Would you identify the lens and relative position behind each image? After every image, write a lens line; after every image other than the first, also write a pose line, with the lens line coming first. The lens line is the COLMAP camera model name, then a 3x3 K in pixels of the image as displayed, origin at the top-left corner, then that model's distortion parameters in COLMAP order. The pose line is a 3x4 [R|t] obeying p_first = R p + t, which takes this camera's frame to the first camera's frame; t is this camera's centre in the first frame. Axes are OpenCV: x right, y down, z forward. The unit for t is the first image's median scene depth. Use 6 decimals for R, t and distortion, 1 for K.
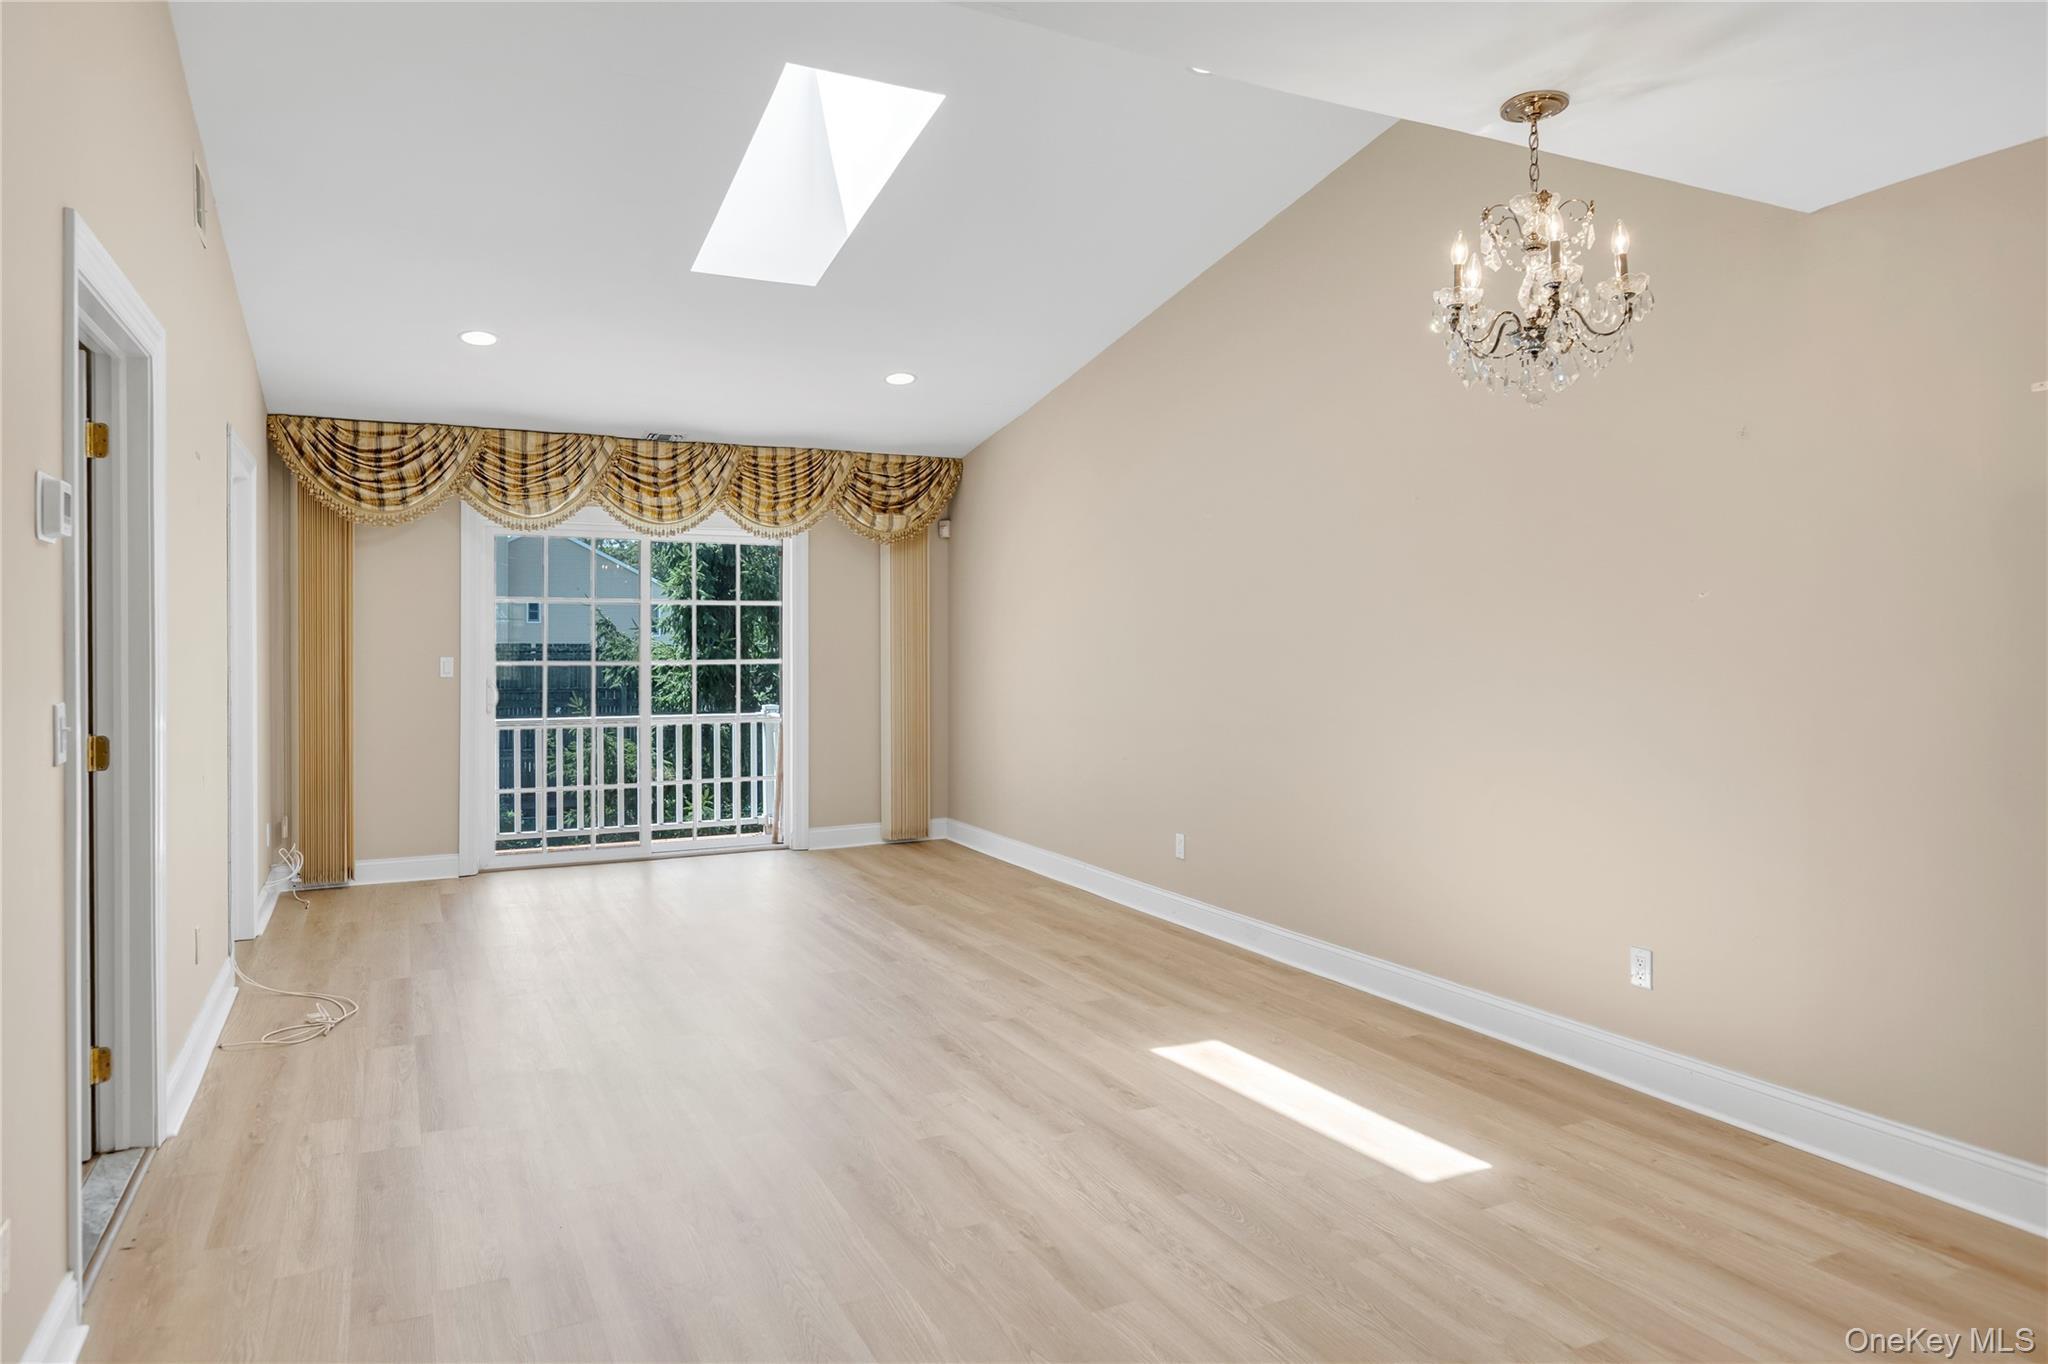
lens RADIAL K [[1257.9, 0, 1028.6], [0, 1257.9, 643.5], [0, 0, 1]] dist [-0.001088, -0.000221]
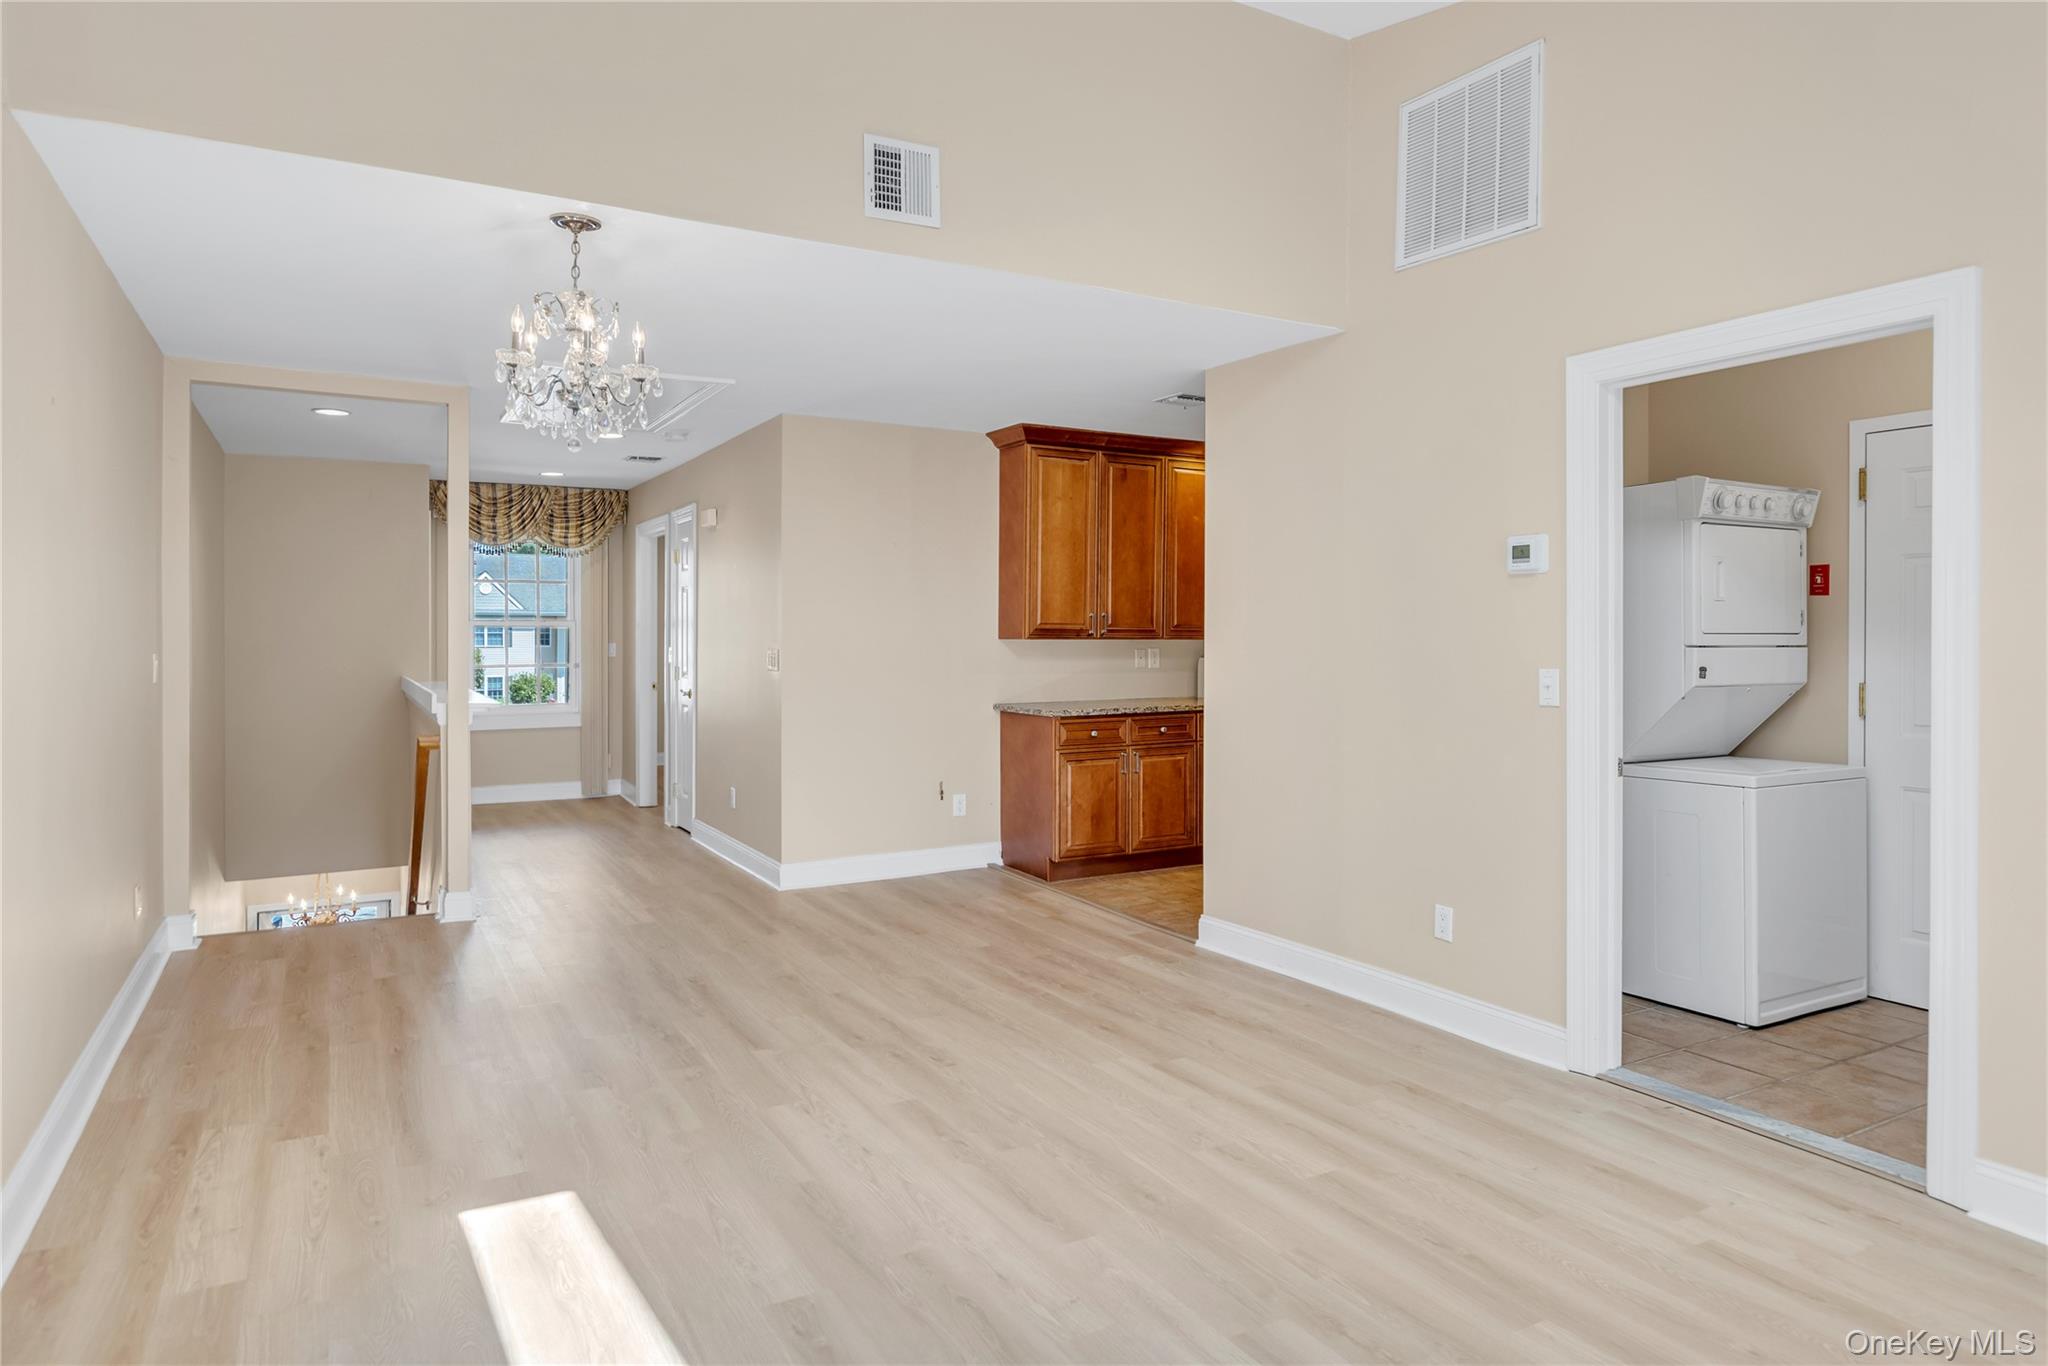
lens RADIAL K [[1257.9, 0, 1028.6], [0, 1257.9, 644.5], [0, 0, 1]] dist [-0.001088, -0.000221]
pose [[-0.998859, -0.000487, -0.047753, -0.002957], [-0.000888, 0.999964, 0.008394, 0.000800], [0.047747, 0.008426, -0.998824, 0.821686]]
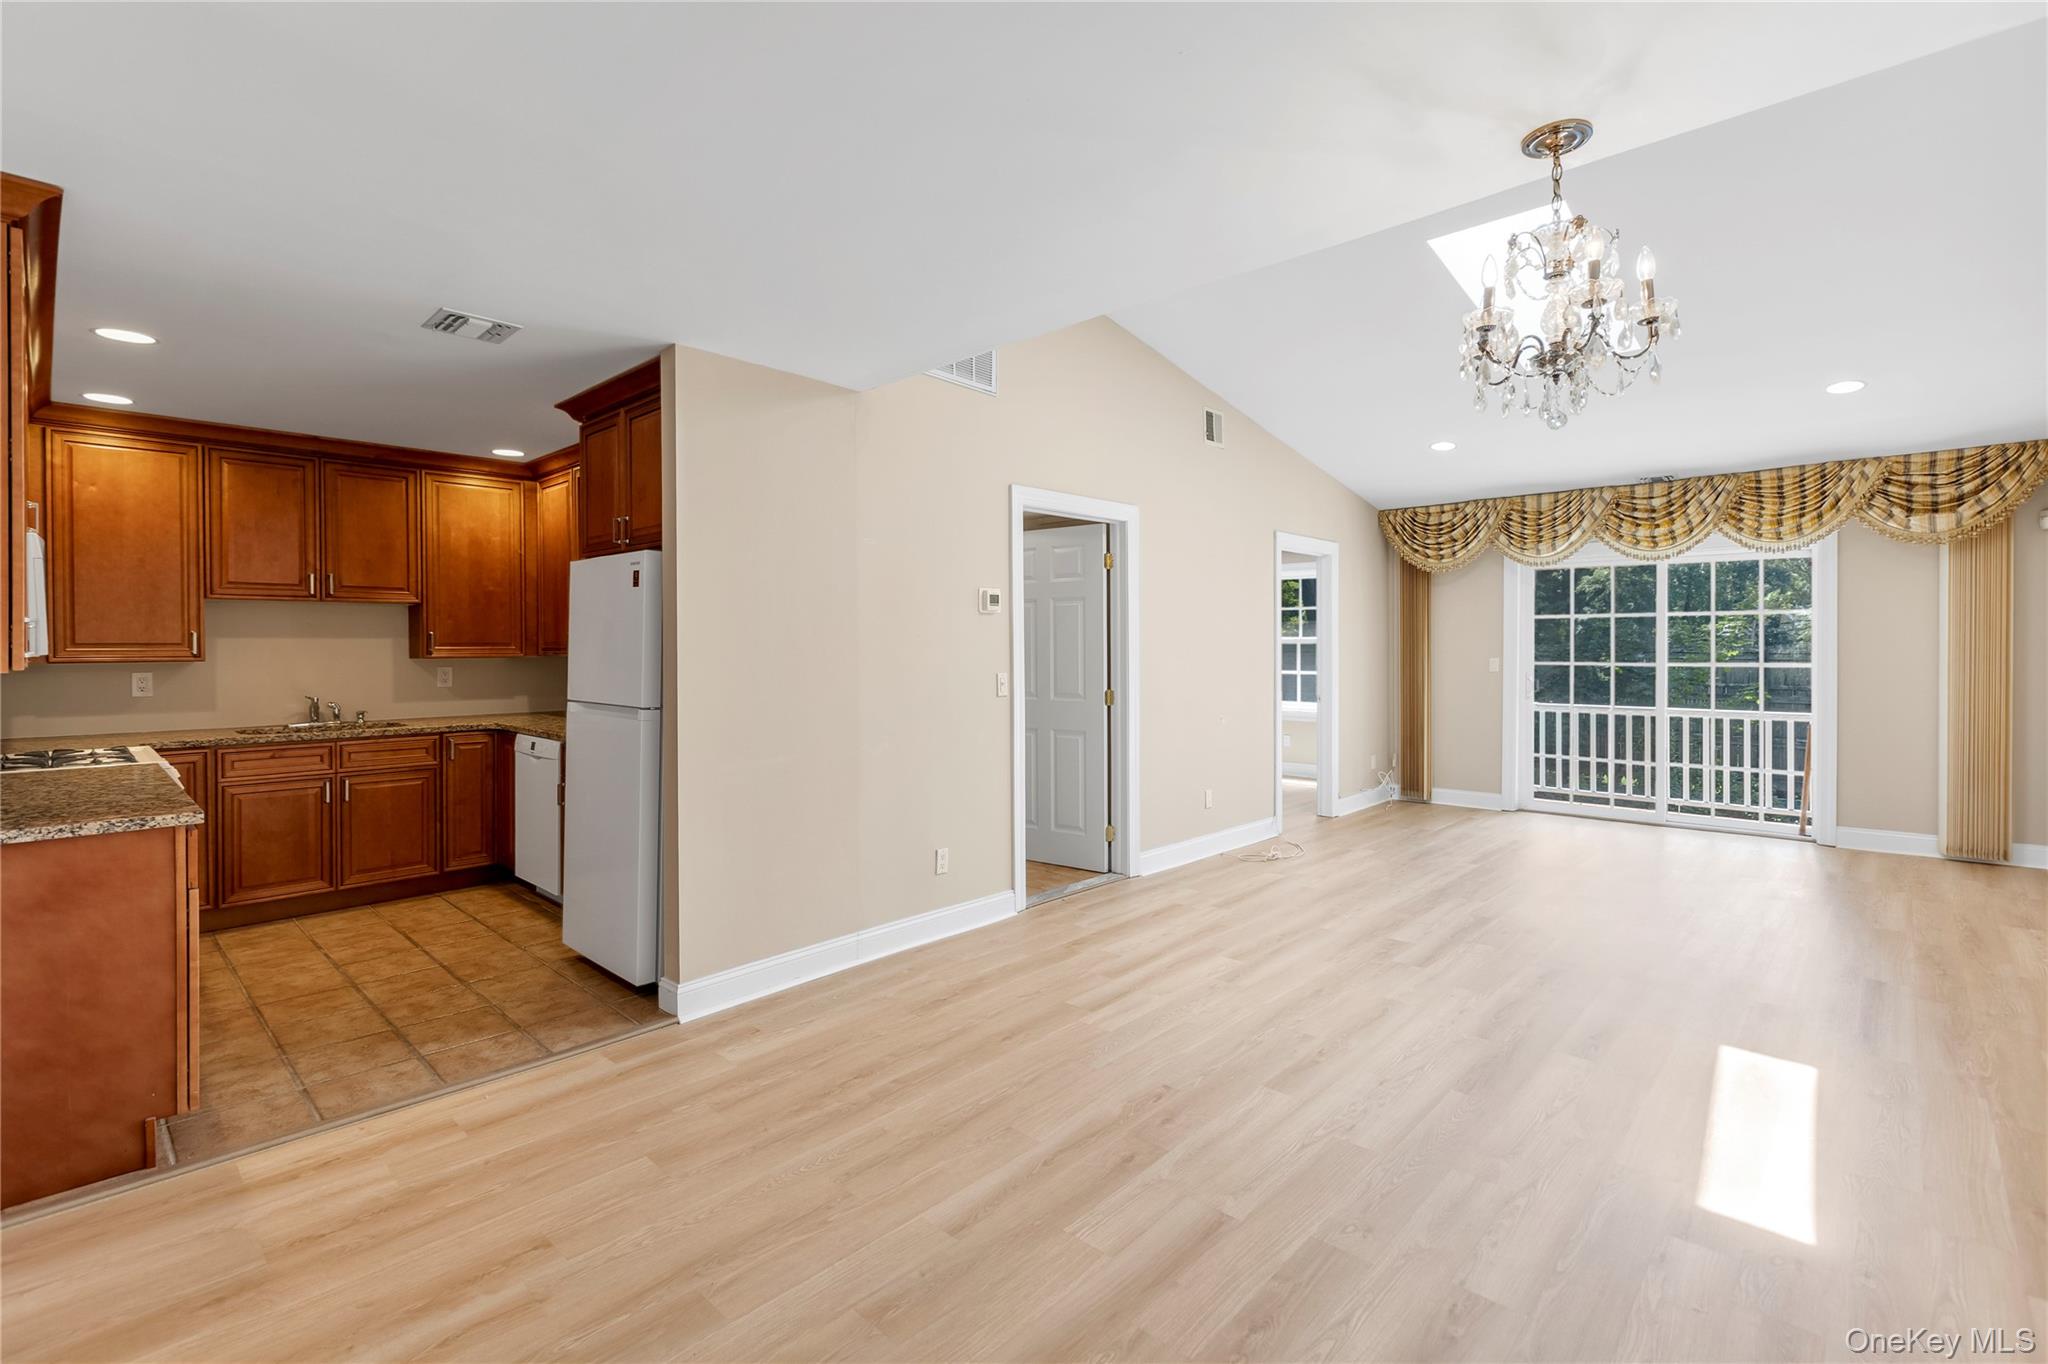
lens RADIAL K [[927.3, 0, 1021.2], [0, 927.3, 655.6], [0, 0, 1]] dist [0.002314, -0.000980]
pose [[0.350452, 0.008644, -0.936541, 0.340807], [0.000982, 0.999953, 0.009597, -0.002606], [0.936580, -0.004283, 0.350427, 0.109935]]
